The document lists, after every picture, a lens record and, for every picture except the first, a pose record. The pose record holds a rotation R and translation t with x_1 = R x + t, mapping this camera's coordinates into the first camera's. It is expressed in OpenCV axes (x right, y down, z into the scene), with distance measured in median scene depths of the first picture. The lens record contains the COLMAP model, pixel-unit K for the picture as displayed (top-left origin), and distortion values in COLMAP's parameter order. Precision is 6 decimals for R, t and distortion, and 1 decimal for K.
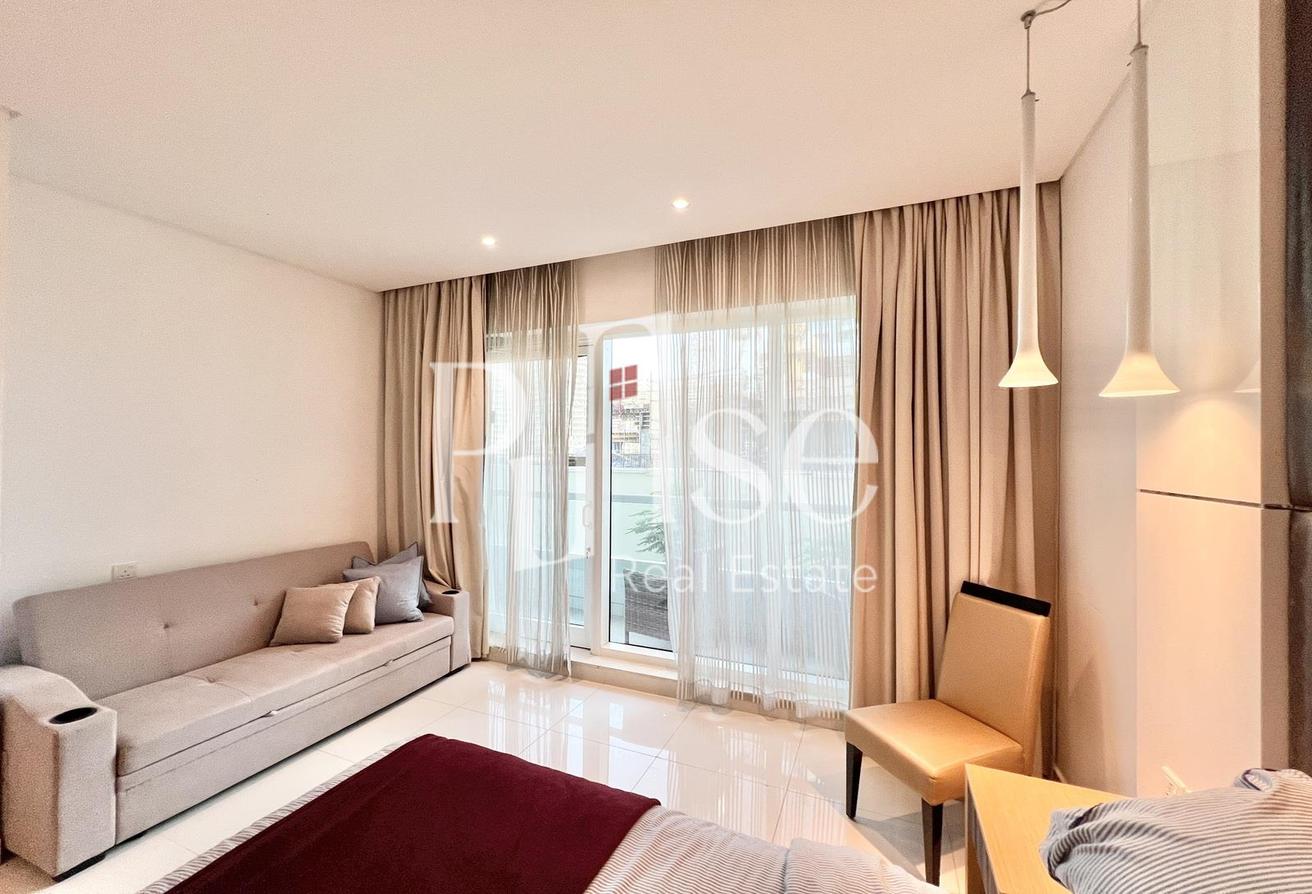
lens RADIAL K [[509.5, 0, 677.4], [0, 509.5, 452.3], [0, 0, 1]] dist [0.000112, 0.000027]
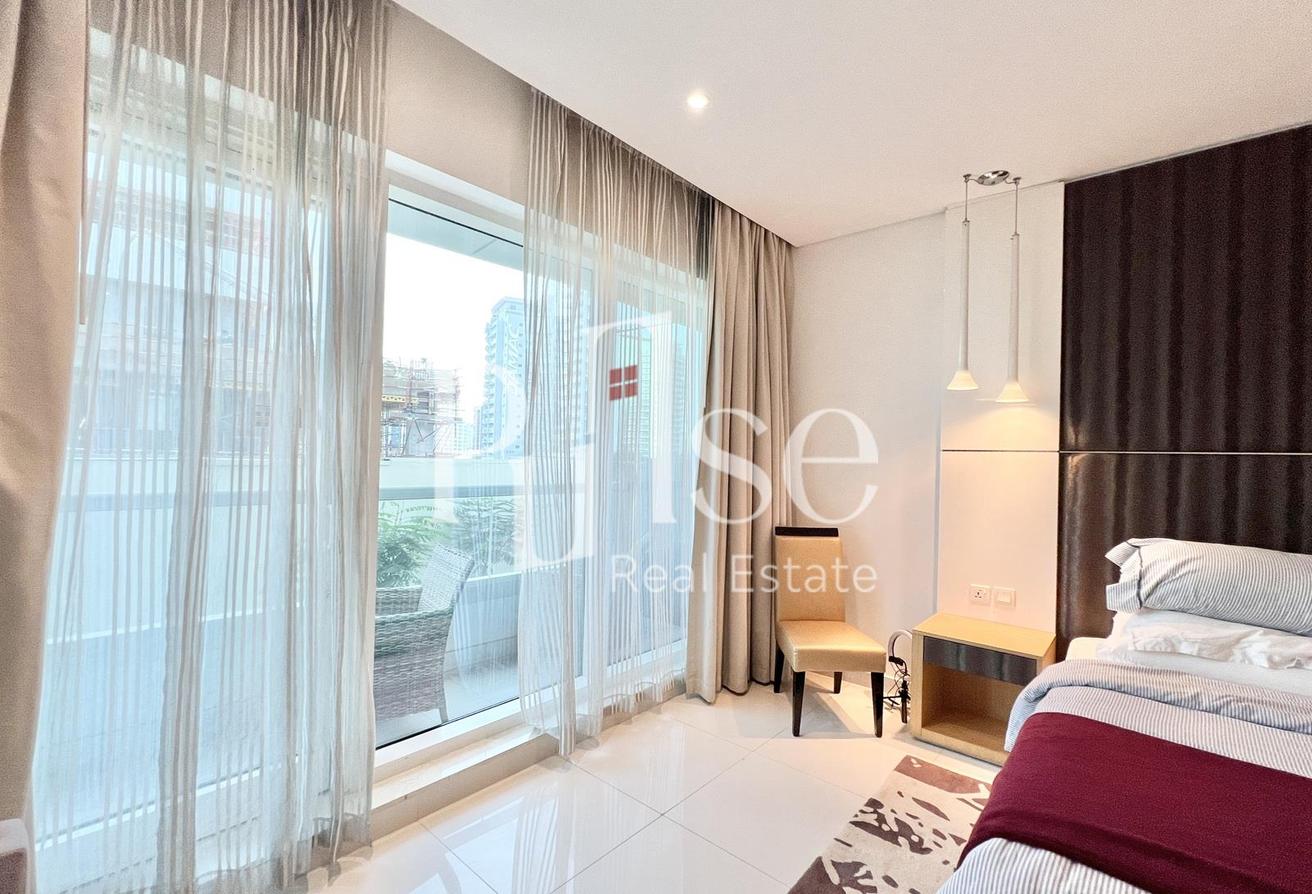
lens RADIAL K [[562.8, 0, 674.5], [0, 562.8, 456.0], [0, 0, 1]] dist [0.000727, 0.000165]
pose [[0.319077, 0.009646, 0.947680, -0.711868], [-0.033064, 0.999453, 0.000959, 0.062773], [-0.947152, -0.031640, 0.319222, 0.624560]]
